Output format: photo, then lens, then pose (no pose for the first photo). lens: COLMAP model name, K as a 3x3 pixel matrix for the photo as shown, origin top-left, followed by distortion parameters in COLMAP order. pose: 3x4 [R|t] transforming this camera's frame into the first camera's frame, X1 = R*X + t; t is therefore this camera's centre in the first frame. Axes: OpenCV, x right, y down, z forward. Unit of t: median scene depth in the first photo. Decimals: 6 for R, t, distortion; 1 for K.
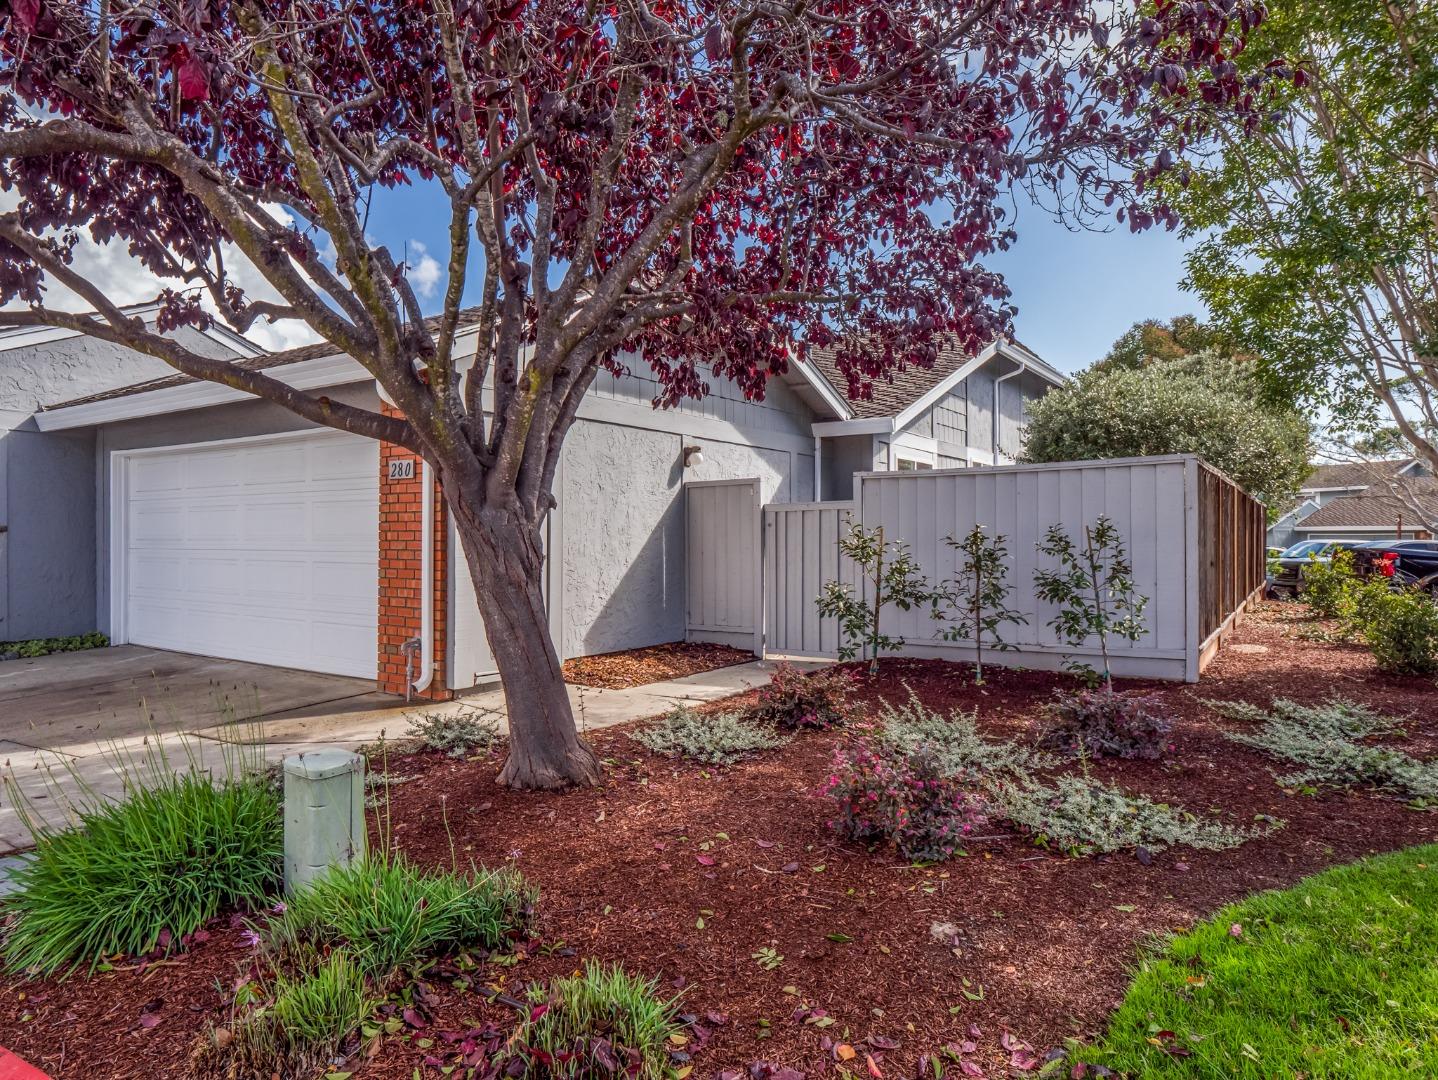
lens RADIAL K [[712.0, 0, 722.0], [0, 712.0, 532.0], [0, 0, 1]] dist [-0.003337, -0.000463]
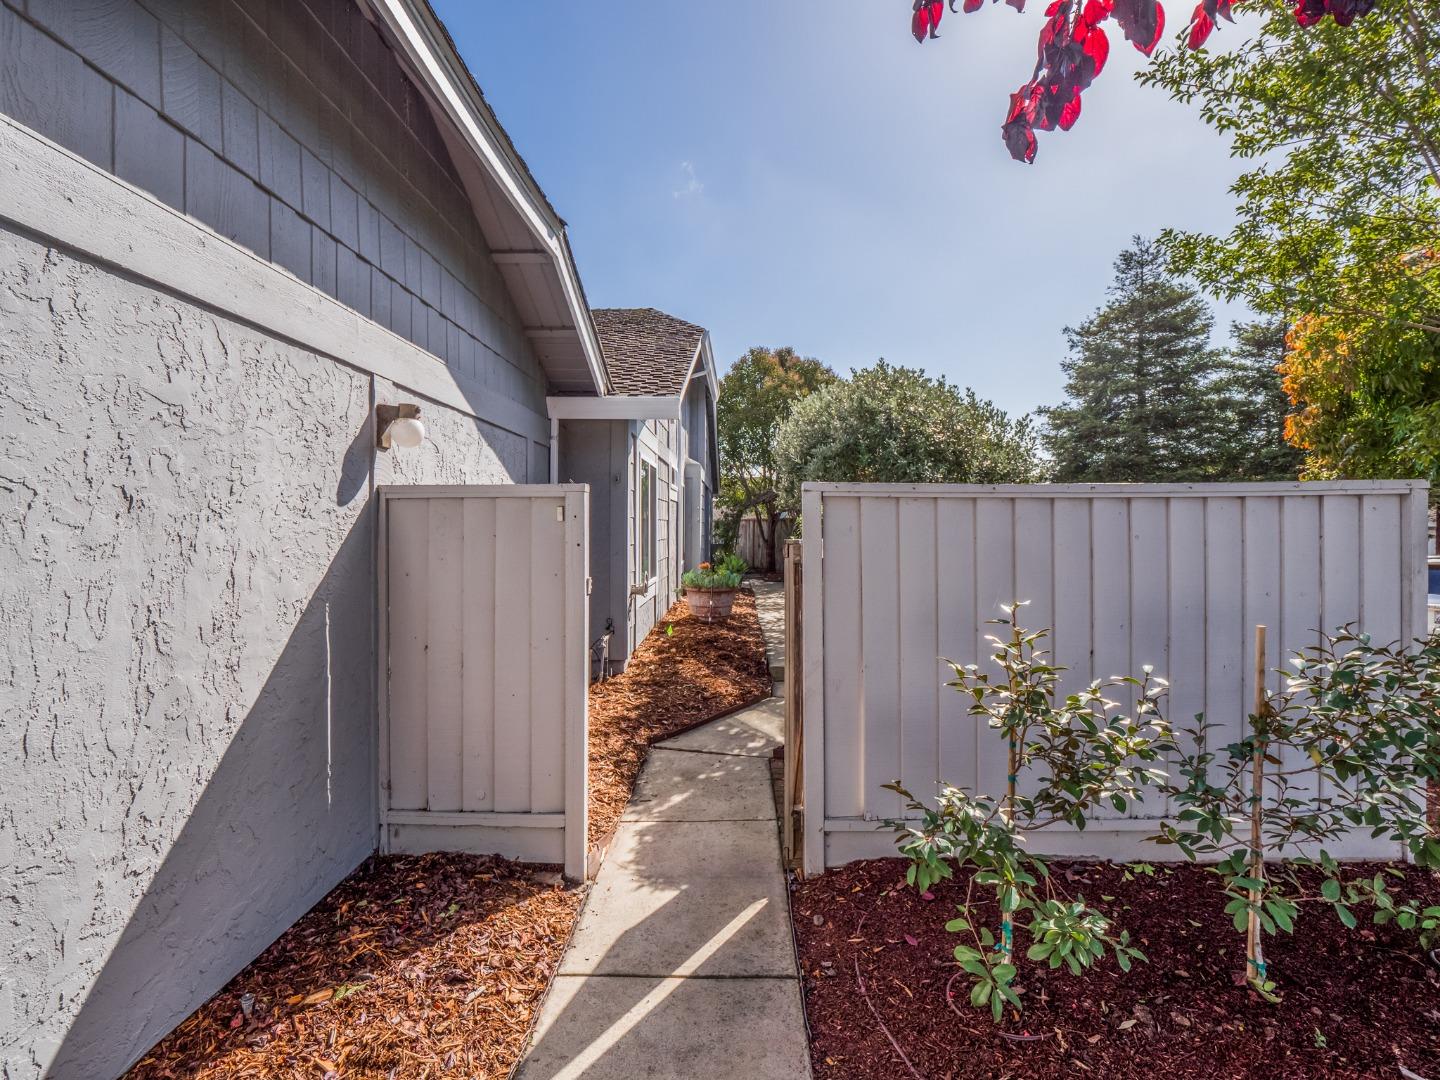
lens RADIAL K [[713.0, 0, 723.0], [0, 713.0, 532.0], [0, 0, 1]] dist [-0.003337, -0.000463]
pose [[0.864319, 0.001655, 0.502941, -0.088846], [-0.000433, 0.999997, -0.002547, -0.040606], [-0.502944, 0.001984, 0.864317, 0.522290]]
